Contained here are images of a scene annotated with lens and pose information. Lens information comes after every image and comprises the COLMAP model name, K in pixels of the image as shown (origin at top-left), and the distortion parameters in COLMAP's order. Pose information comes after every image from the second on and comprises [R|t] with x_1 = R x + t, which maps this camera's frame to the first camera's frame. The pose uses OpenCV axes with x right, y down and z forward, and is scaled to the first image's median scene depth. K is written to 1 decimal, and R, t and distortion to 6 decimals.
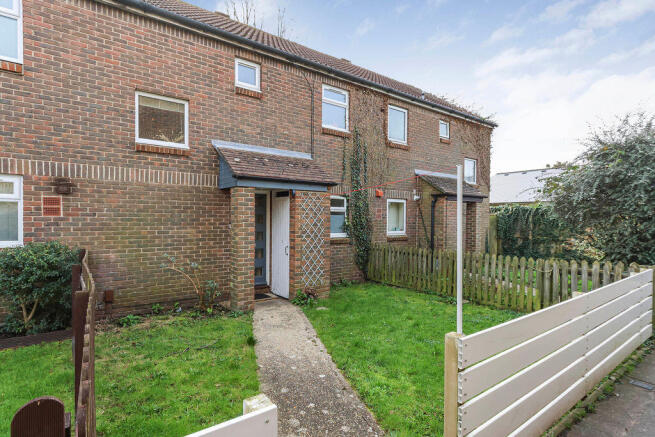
lens RADIAL K [[311.9, 0, 327.5], [0, 311.9, 218.5], [0, 0, 1]] dist [0.000211, 0.000120]
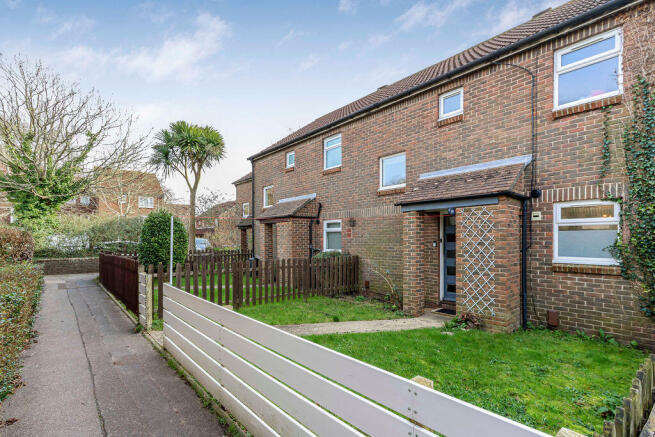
lens RADIAL K [[303.2, 0, 329.3], [0, 303.2, 234.2], [0, 0, 1]] dist [0.000677, 0.000206]
pose [[0.128979, -0.024920, -0.991334, 0.715903], [0.007302, 0.999681, -0.024179, 0.010664], [0.991620, -0.004120, 0.129120, 0.447499]]
